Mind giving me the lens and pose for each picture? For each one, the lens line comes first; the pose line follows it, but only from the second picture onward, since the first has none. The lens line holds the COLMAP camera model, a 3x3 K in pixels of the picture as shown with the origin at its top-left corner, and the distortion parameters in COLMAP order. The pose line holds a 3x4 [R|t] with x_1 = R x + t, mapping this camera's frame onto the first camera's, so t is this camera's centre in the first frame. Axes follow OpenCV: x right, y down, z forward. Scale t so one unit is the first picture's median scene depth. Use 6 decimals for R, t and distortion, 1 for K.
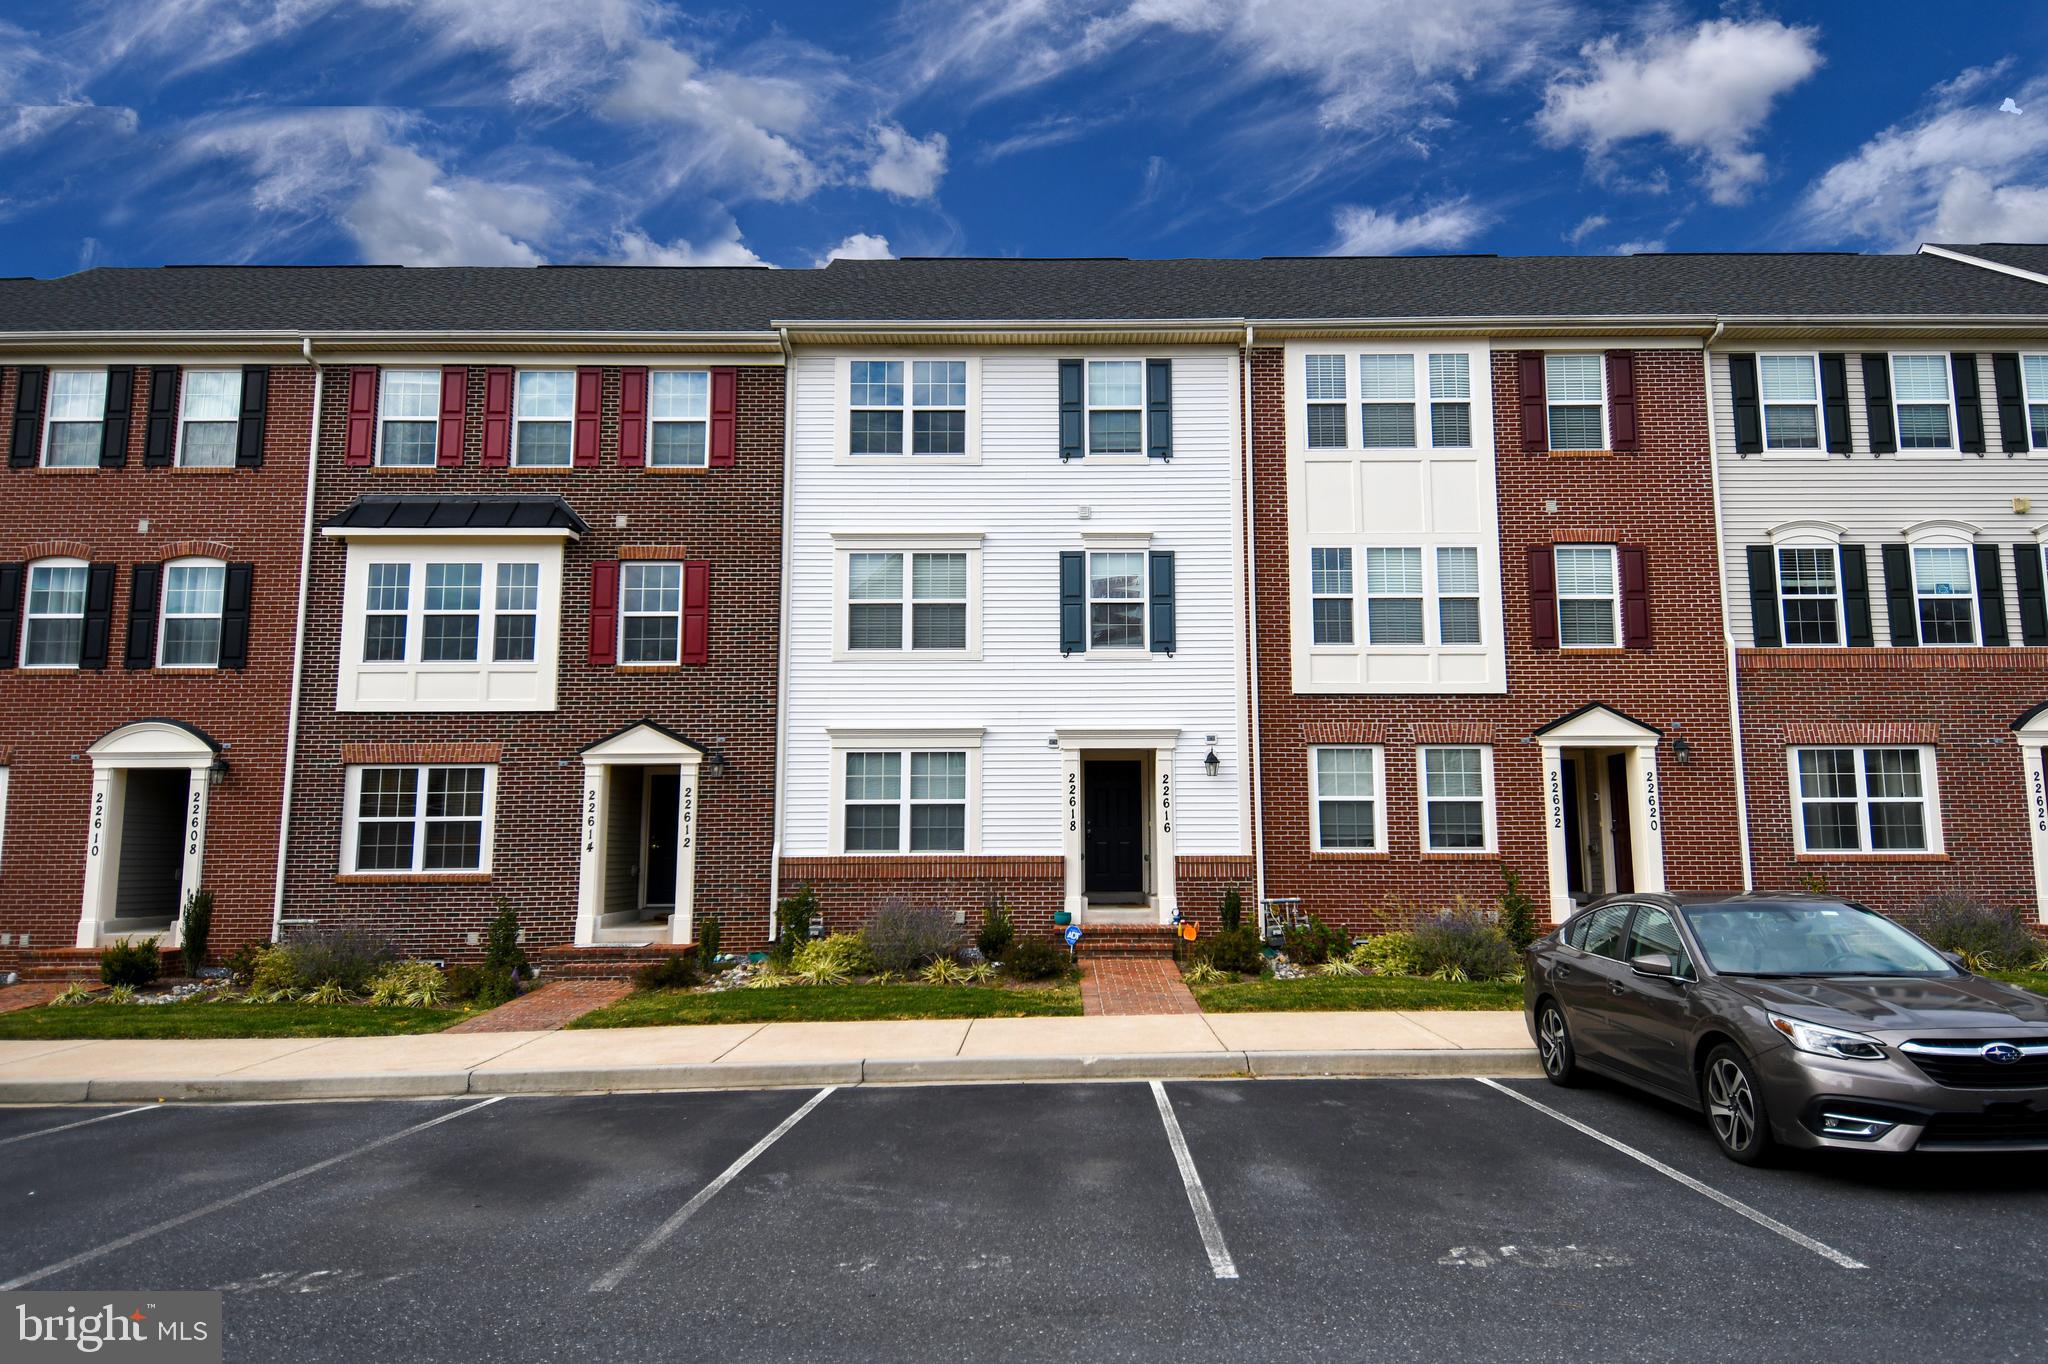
lens RADIAL K [[1240.3, 0, 1024.0], [0, 1240.3, 682.0], [0, 0, 1]] dist [0.064189, -0.066051]
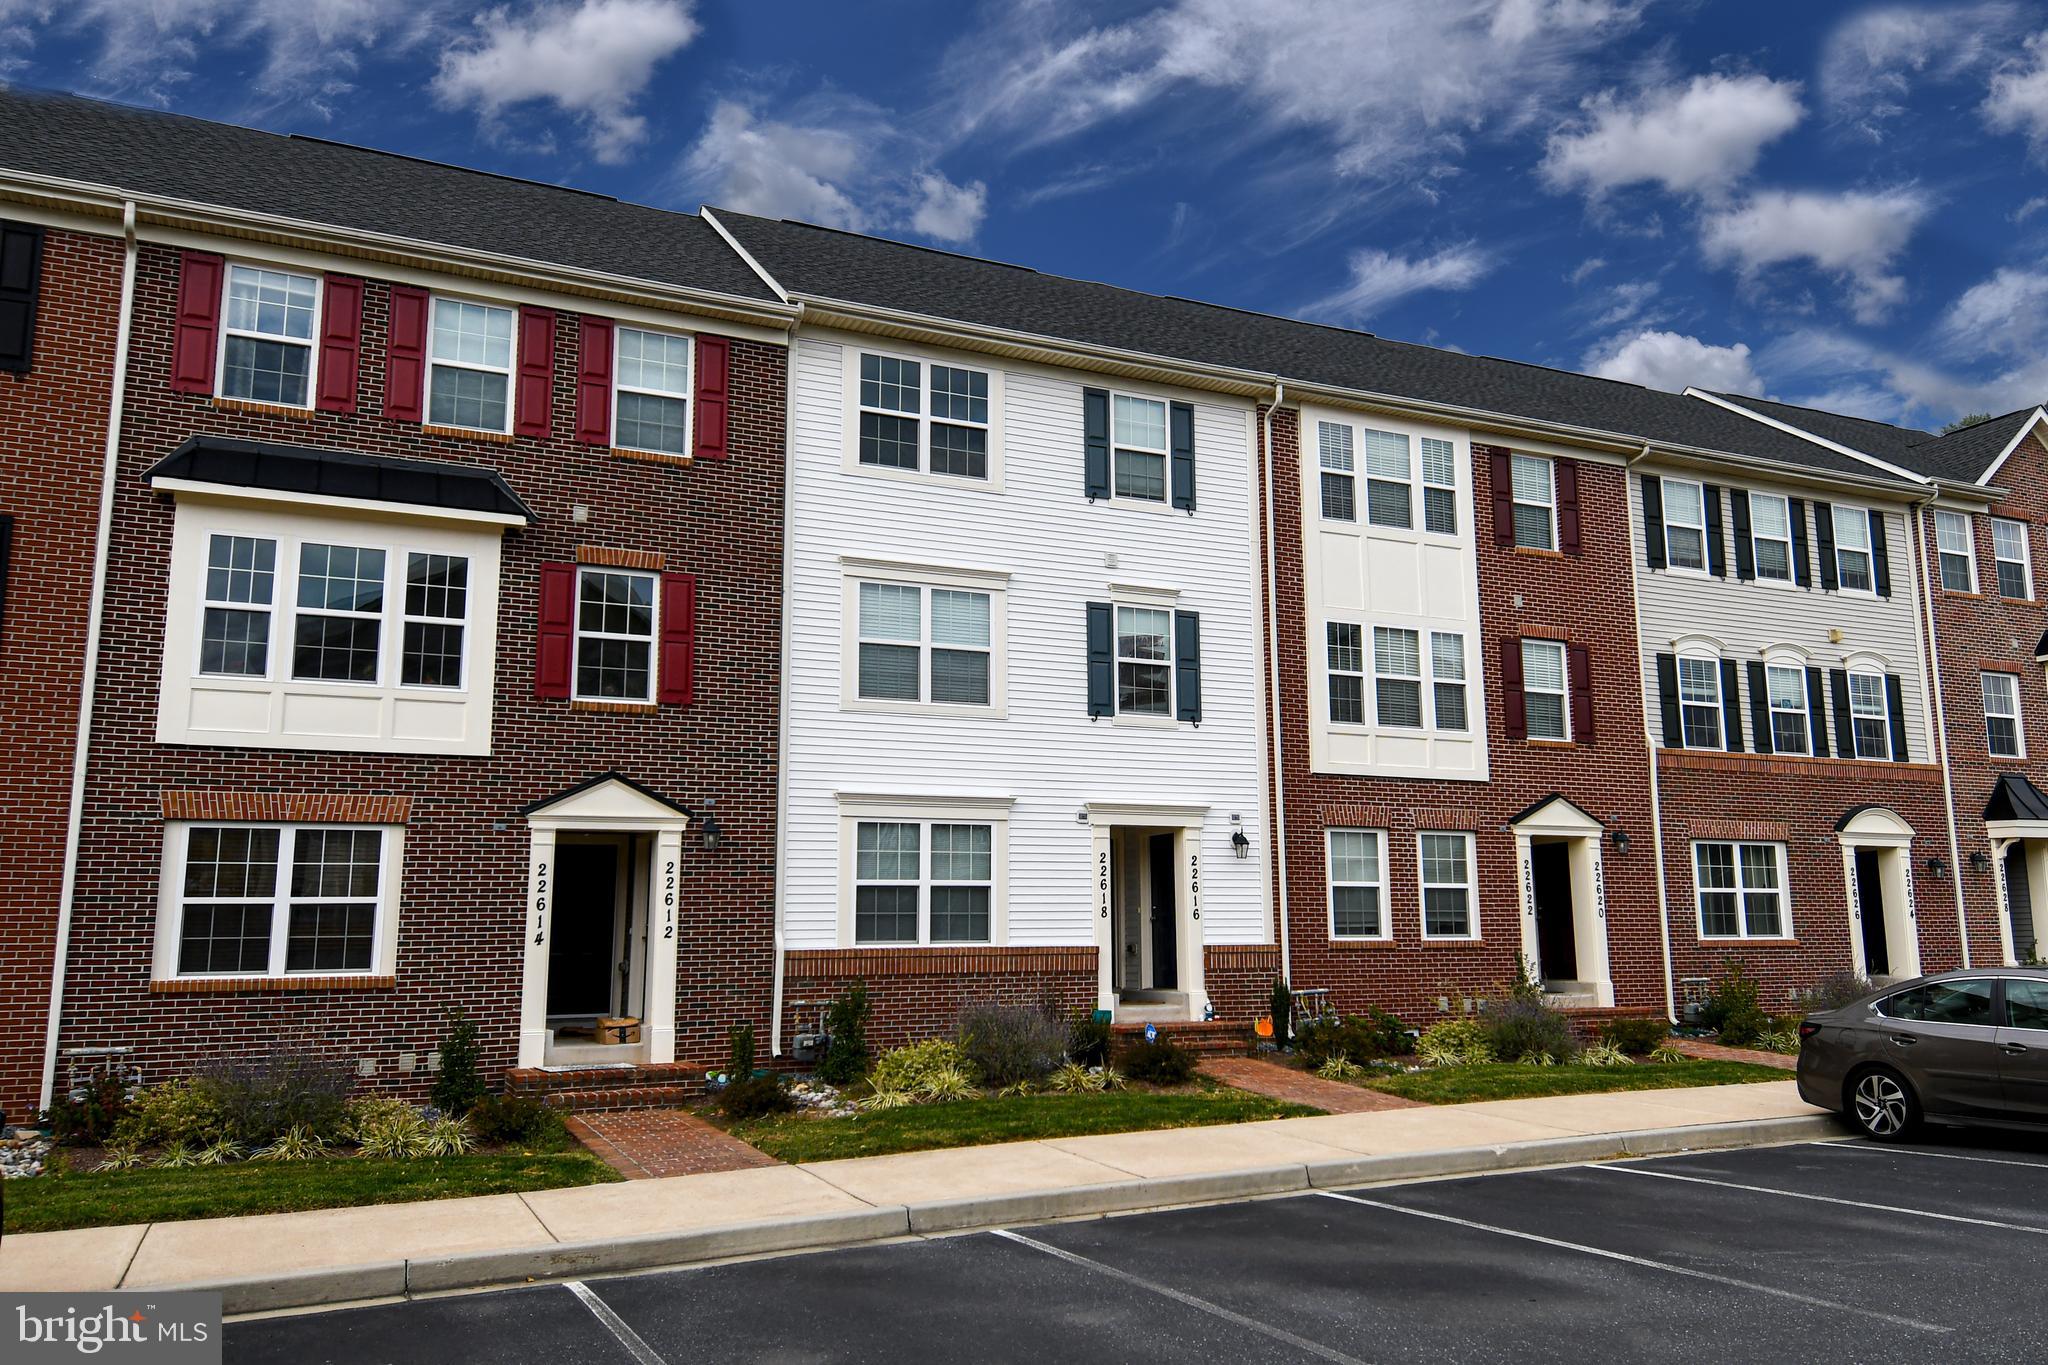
lens RADIAL K [[1524.1, 0, 1024.0], [0, 1524.1, 682.5], [0, 0, 1]] dist [0.061251, -0.066382]
pose [[0.906491, 0.065146, 0.417169, -0.469575], [-0.049224, 0.997594, -0.048824, 0.008159], [-0.419346, 0.023724, 0.907516, 0.029941]]
